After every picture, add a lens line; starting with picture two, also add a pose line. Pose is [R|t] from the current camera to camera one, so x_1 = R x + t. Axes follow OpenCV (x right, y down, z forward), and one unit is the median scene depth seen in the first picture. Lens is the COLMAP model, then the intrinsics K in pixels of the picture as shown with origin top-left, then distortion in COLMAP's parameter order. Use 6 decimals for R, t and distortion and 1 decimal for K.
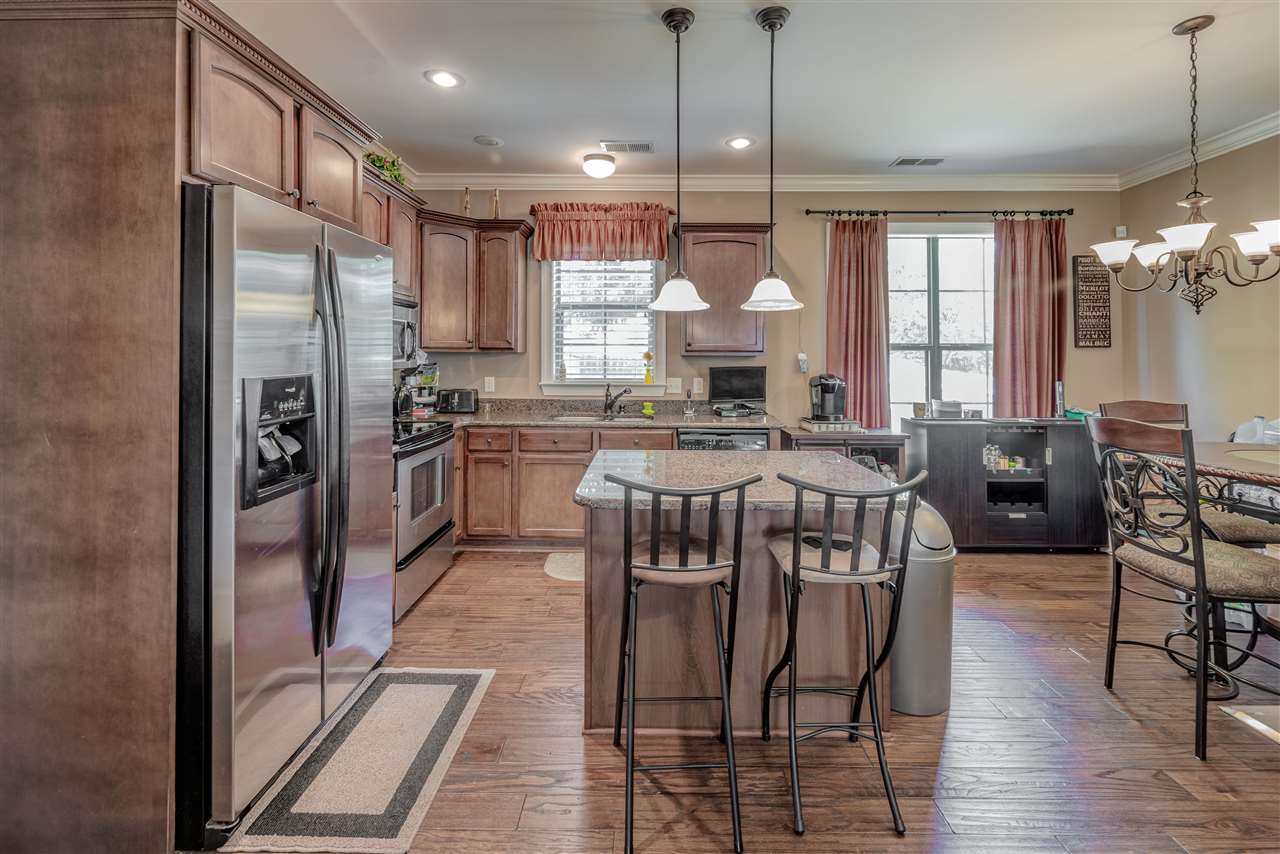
lens RADIAL K [[554.6, 0, 643.6], [0, 554.6, 354.5], [0, 0, 1]] dist [0.000989, 0.000026]
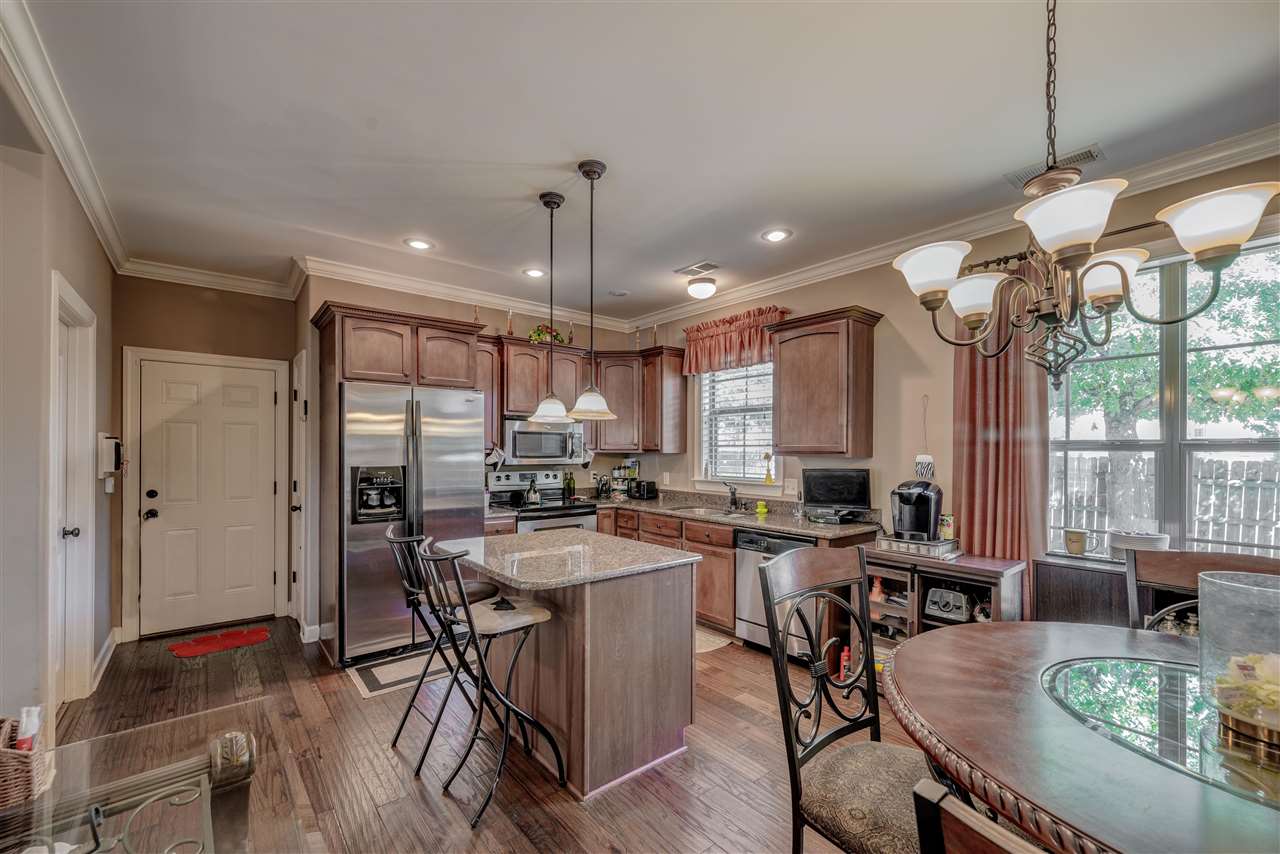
lens RADIAL K [[528.9, 0, 640.7], [0, 528.9, 453.8], [0, 0, 1]] dist [0.000886, 0.000028]
pose [[0.641081, 0.002954, -0.767468, 0.629410], [-0.002524, 0.999995, 0.001741, -0.003492], [0.767469, 0.000821, 0.641085, 0.200965]]
